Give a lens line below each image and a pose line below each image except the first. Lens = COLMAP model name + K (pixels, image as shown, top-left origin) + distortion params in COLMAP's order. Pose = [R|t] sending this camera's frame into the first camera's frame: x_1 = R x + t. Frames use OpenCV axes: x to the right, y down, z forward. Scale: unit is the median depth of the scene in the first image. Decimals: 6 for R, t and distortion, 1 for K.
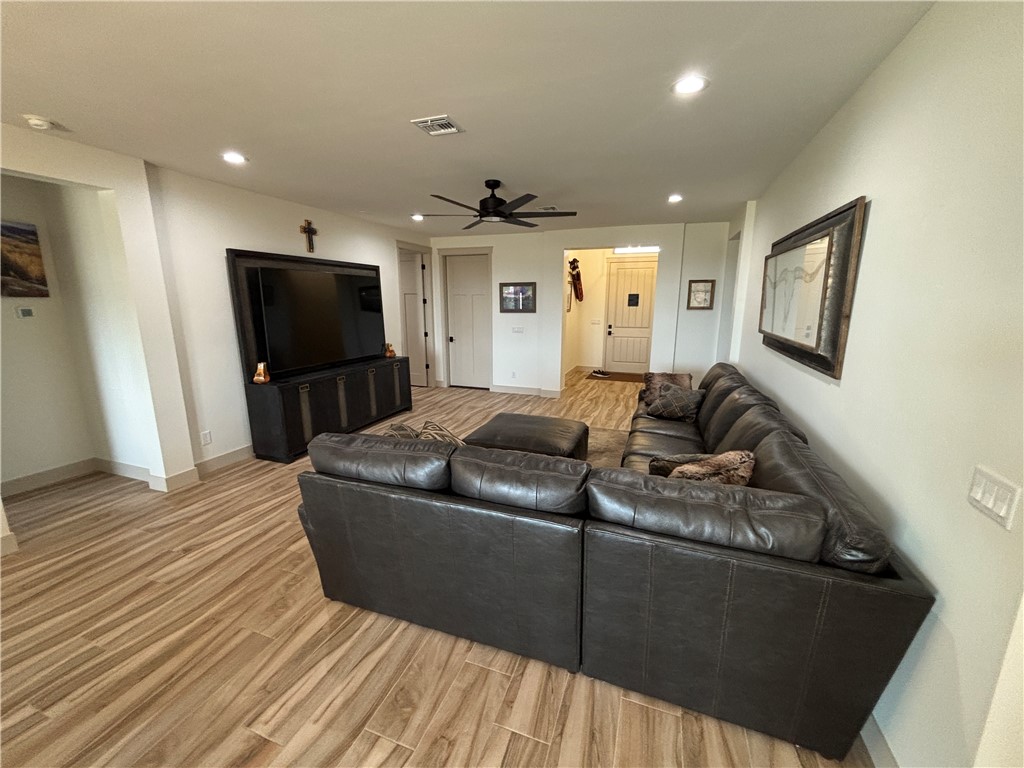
lens RADIAL K [[410.4, 0, 512.4], [0, 410.4, 382.8], [0, 0, 1]] dist [-0.000424, 0.000085]
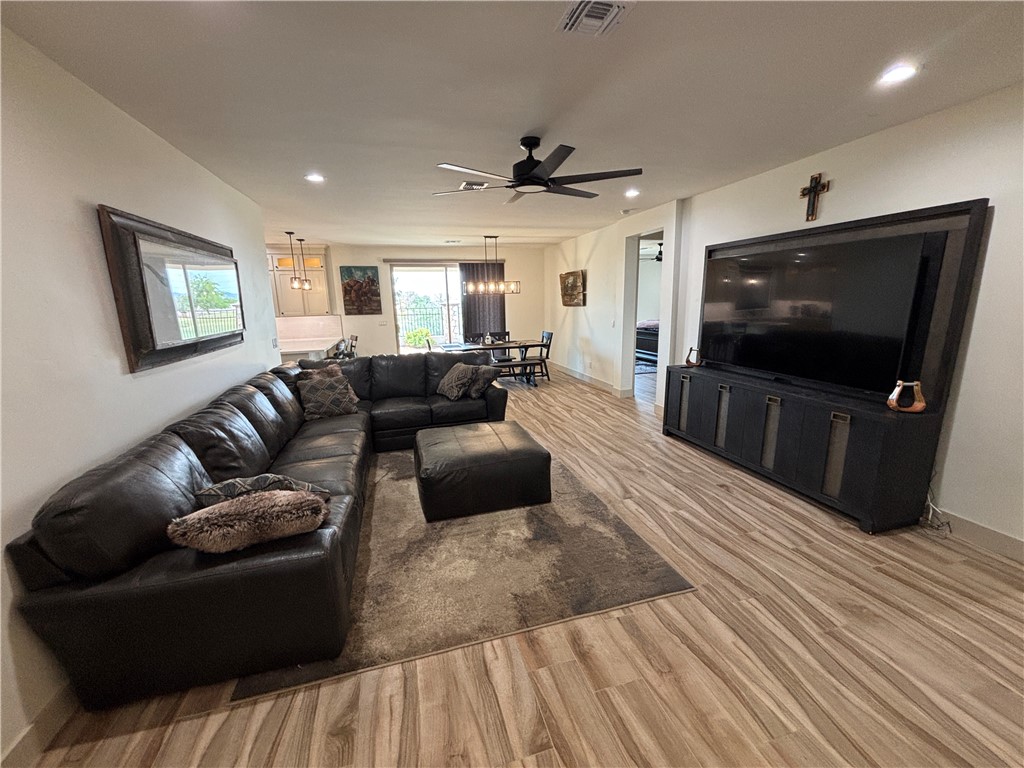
lens RADIAL K [[410.4, 0, 512.4], [0, 410.4, 384.8], [0, 0, 1]] dist [-0.000424, 0.000085]
pose [[-0.808042, 0.137049, -0.572963, 0.382138], [-0.096439, 0.928674, 0.358140, -0.263199], [0.581178, 0.344648, -0.737190, 1.345561]]
